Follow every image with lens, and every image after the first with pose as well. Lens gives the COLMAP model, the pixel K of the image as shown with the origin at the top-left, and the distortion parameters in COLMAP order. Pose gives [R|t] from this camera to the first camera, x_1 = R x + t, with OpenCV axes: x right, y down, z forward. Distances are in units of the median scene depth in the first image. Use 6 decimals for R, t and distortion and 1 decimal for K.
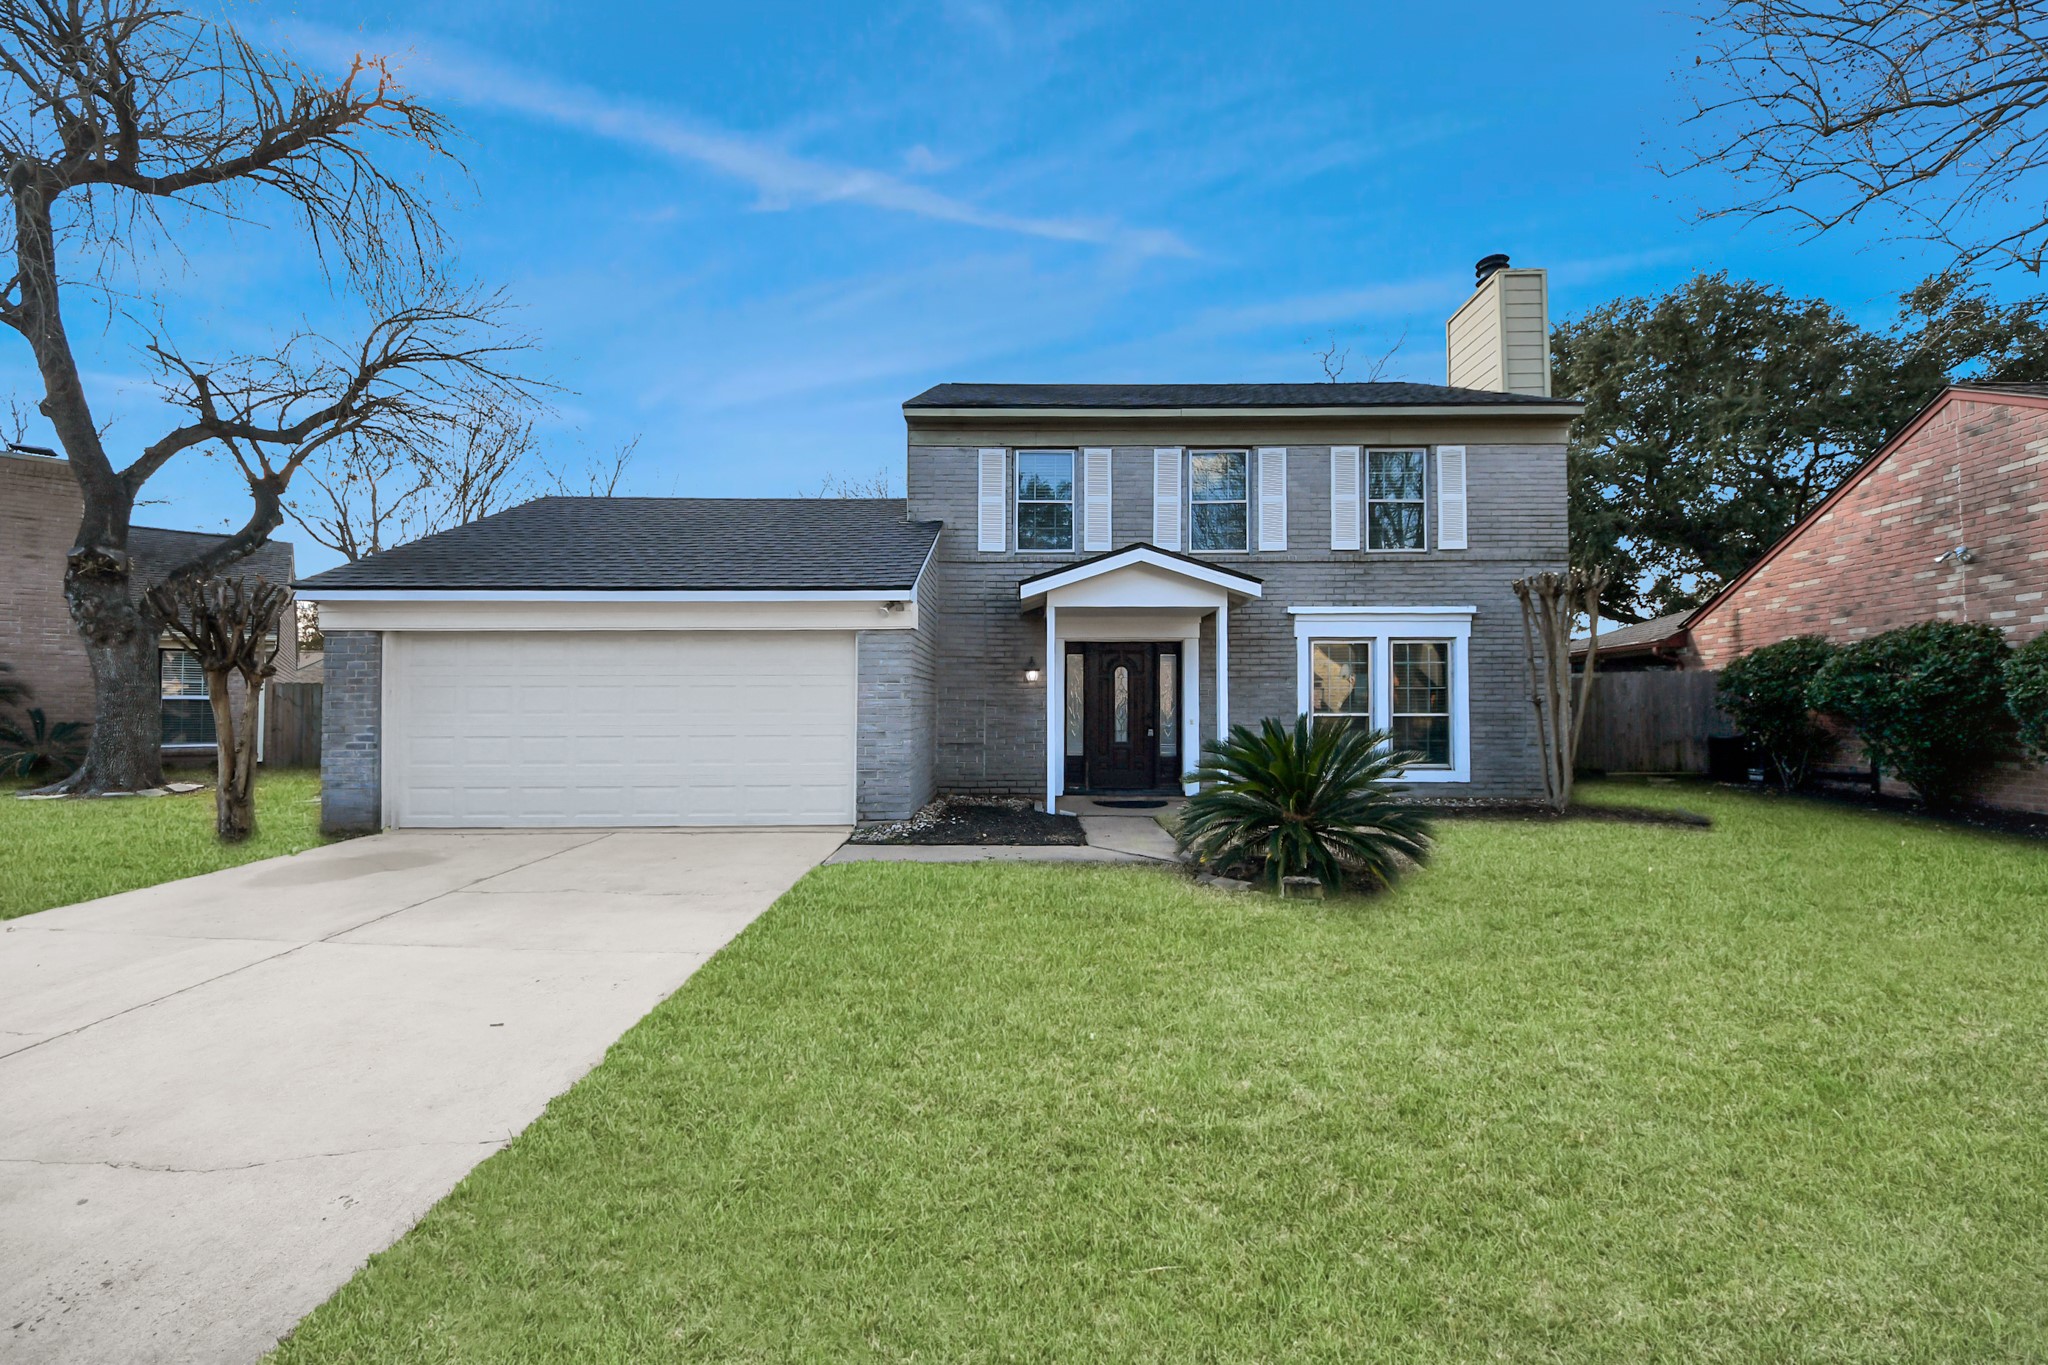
lens RADIAL K [[730.5, 0, 1017.1], [0, 730.5, 688.9], [0, 0, 1]] dist [0.029877, -0.020297]
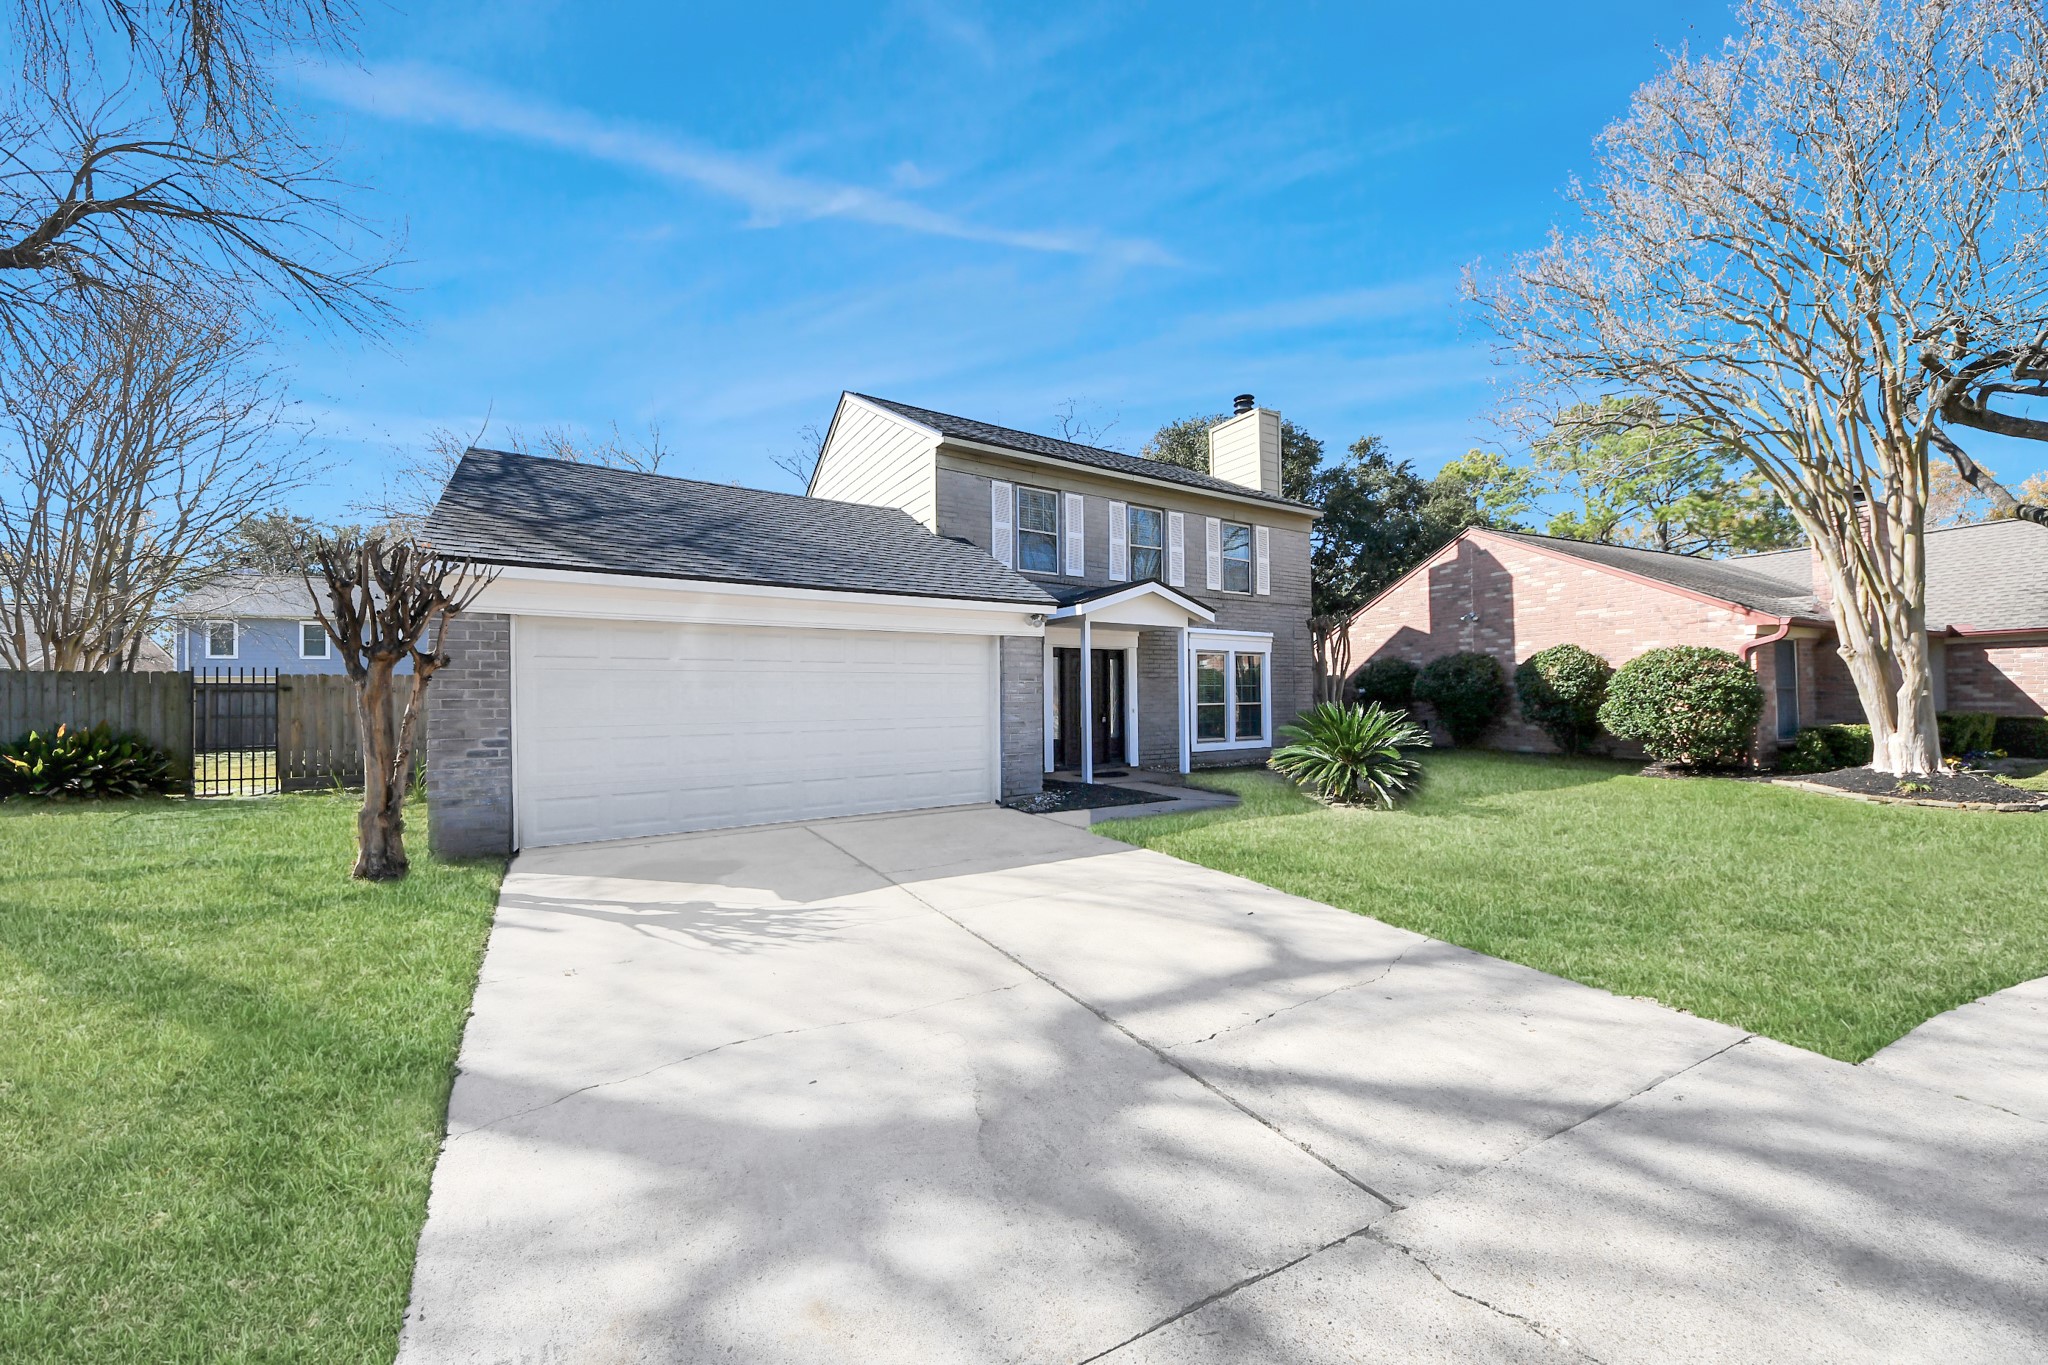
lens RADIAL K [[730.5, 0, 1017.1], [0, 730.5, 688.9], [0, 0, 1]] dist [0.029877, -0.020297]
pose [[0.846270, 0.000293, 0.532754, -0.642948], [-0.000911, 0.999999, 0.000898, 0.003544], [-0.532753, -0.001246, 0.846270, -0.007341]]
